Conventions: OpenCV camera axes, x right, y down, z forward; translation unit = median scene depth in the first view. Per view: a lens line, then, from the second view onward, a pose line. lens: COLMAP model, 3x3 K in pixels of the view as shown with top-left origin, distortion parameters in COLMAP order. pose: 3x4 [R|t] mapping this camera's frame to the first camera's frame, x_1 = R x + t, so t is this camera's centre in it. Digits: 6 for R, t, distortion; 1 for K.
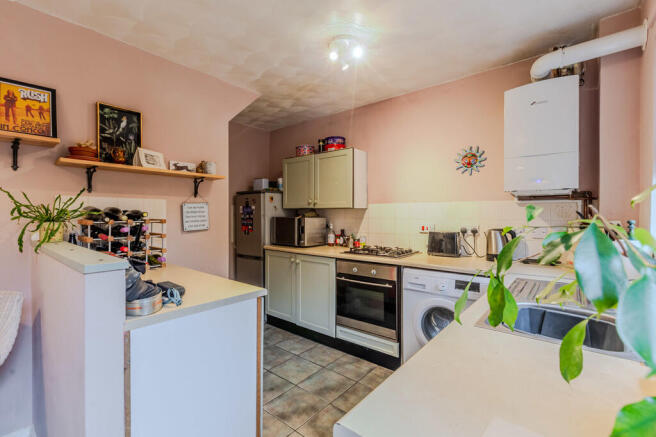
lens RADIAL K [[296.4, 0, 328.8], [0, 296.4, 217.7], [0, 0, 1]] dist [-0.001079, 0.000169]
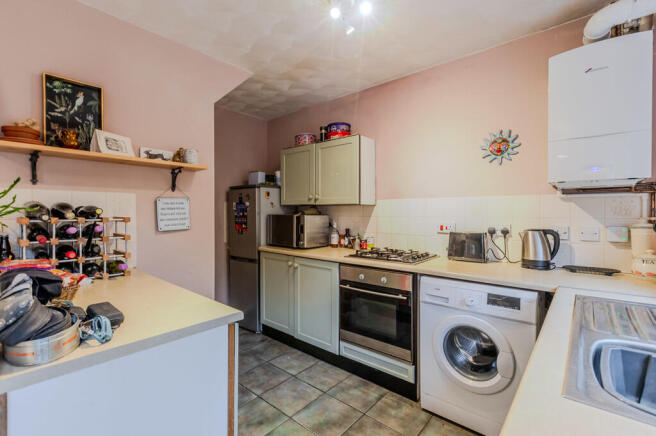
lens RADIAL K [[296.4, 0, 326.9], [0, 296.4, 217.1], [0, 0, 1]] dist [-0.001079, 0.000169]
pose [[0.999624, 0.000518, -0.027401, 0.013129], [-0.000356, 0.999983, 0.005901, 0.000035], [0.027404, -0.005889, 0.999607, 0.164608]]
